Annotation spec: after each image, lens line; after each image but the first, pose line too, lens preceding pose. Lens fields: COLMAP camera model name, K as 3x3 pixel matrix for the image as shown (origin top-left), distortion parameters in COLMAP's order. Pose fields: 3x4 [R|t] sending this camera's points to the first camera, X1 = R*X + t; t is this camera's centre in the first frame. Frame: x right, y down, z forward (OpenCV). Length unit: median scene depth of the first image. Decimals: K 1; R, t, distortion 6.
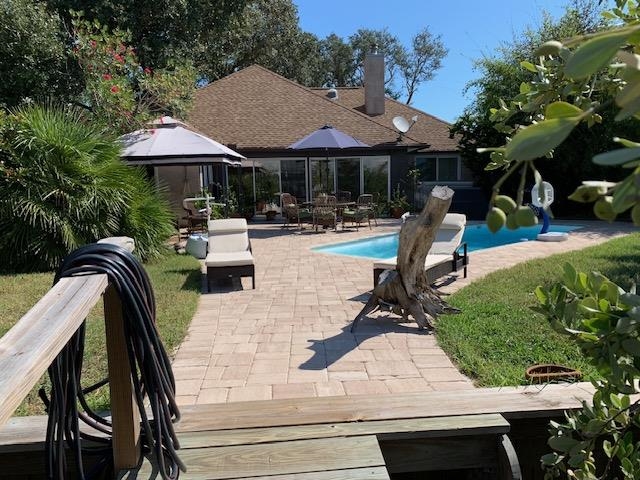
lens RADIAL K [[483.2, 0, 322.6], [0, 483.2, 237.7], [0, 0, 1]] dist [0.002126, 0.007442]
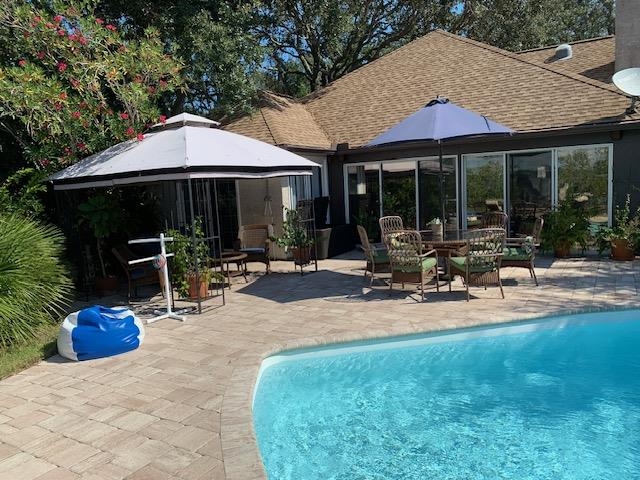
lens RADIAL K [[483.2, 0, 321.4], [0, 483.2, 238.9], [0, 0, 1]] dist [0.002126, 0.007442]
pose [[0.841333, 0.042488, -0.538845, 0.134576], [-0.034179, 0.999093, 0.025414, -0.053695], [0.539436, -0.002964, 0.842021, 0.304763]]
